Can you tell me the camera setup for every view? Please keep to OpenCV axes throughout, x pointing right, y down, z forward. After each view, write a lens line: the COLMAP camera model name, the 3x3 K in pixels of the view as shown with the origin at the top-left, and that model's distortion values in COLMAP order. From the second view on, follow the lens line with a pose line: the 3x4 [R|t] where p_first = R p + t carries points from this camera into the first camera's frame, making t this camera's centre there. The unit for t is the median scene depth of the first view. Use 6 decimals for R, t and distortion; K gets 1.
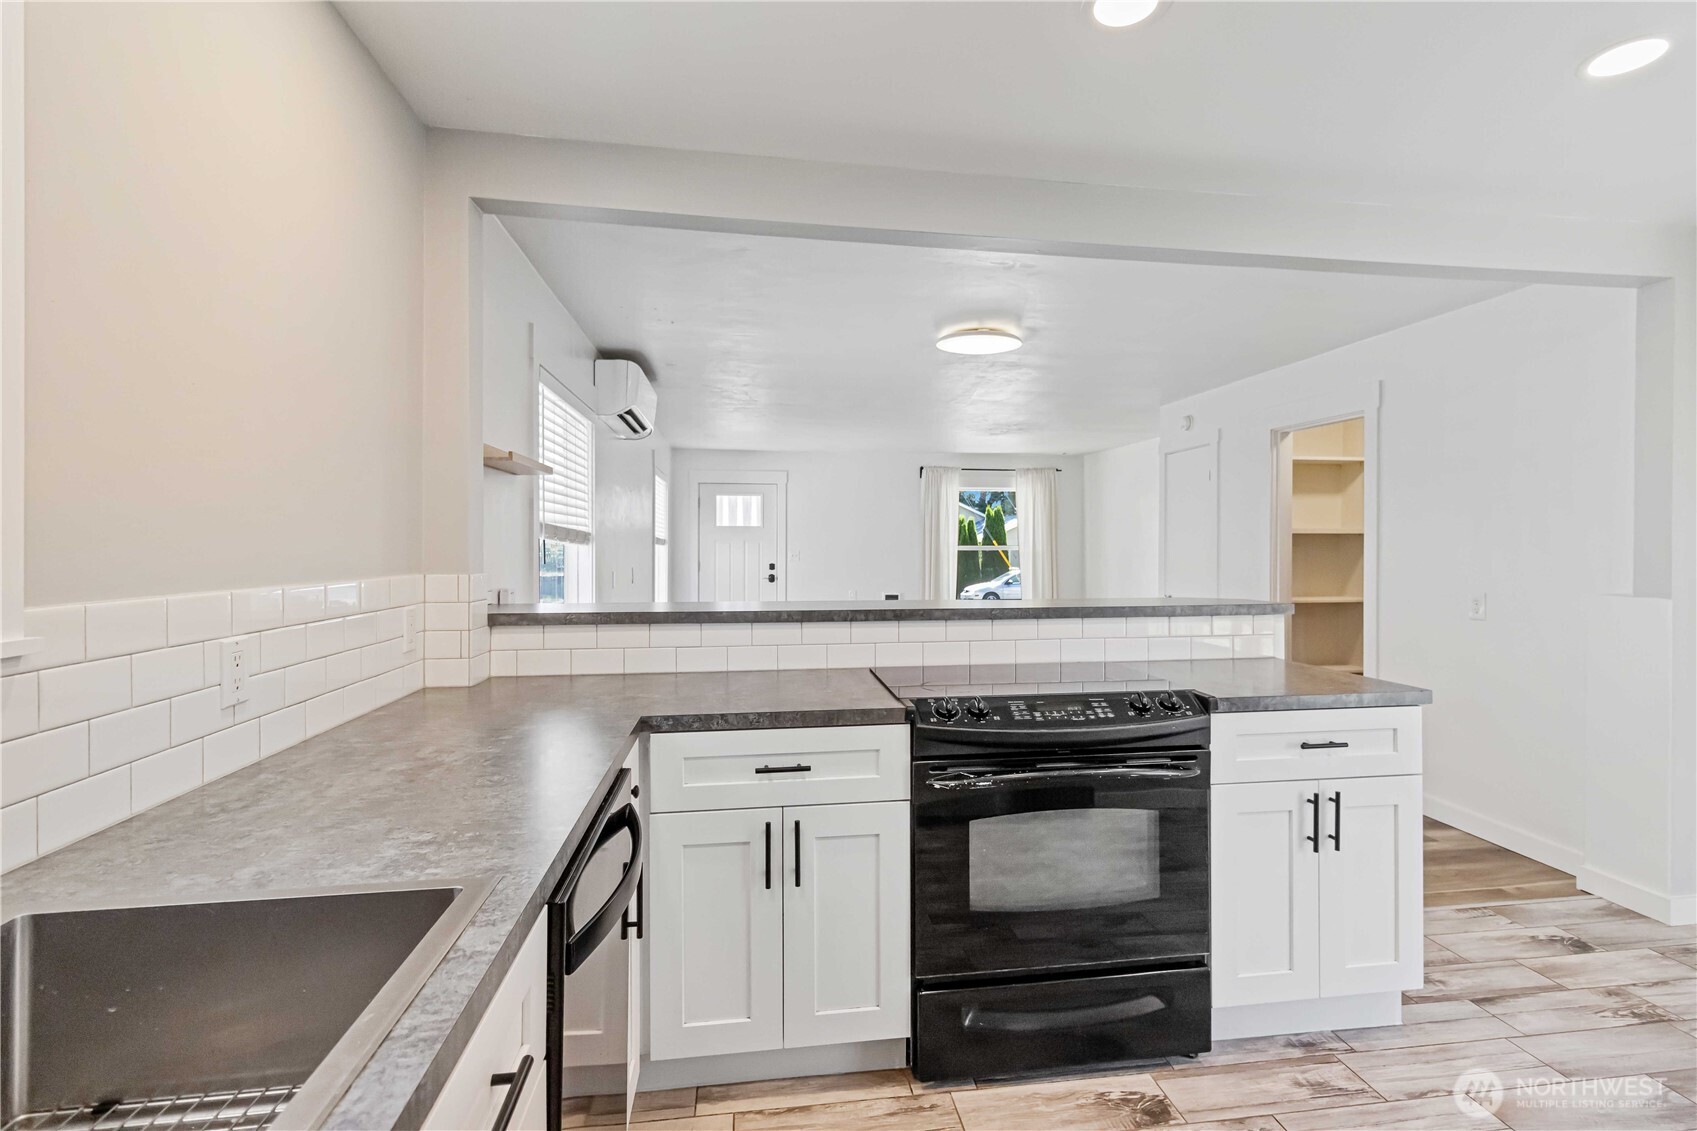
lens RADIAL K [[798.7, 0, 859.7], [0, 798.7, 558.5], [0, 0, 1]] dist [0.001792, -0.000130]
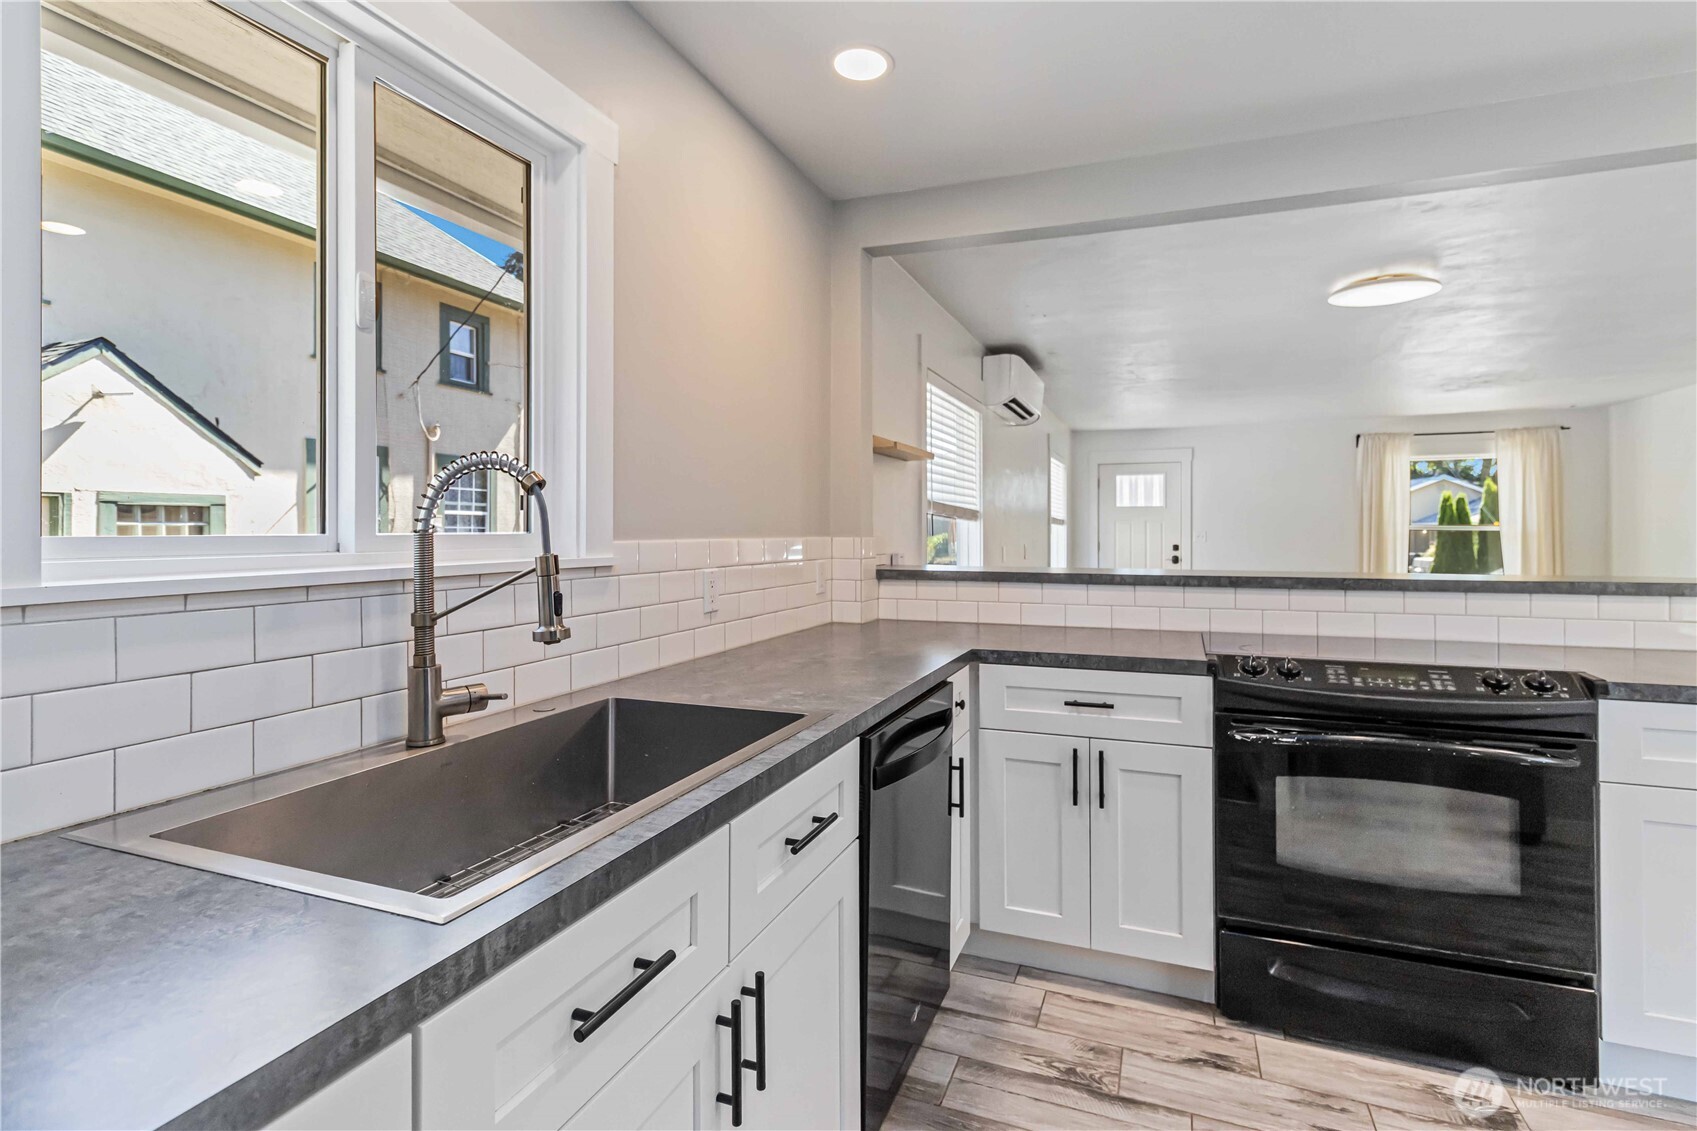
lens RADIAL K [[798.7, 0, 859.7], [0, 798.7, 558.5], [0, 0, 1]] dist [0.001792, -0.000130]
pose [[0.869631, 0.016462, -0.493427, 0.165744], [-0.007092, 0.999757, 0.020855, 0.028733], [0.493651, -0.014637, 0.869537, -0.148511]]
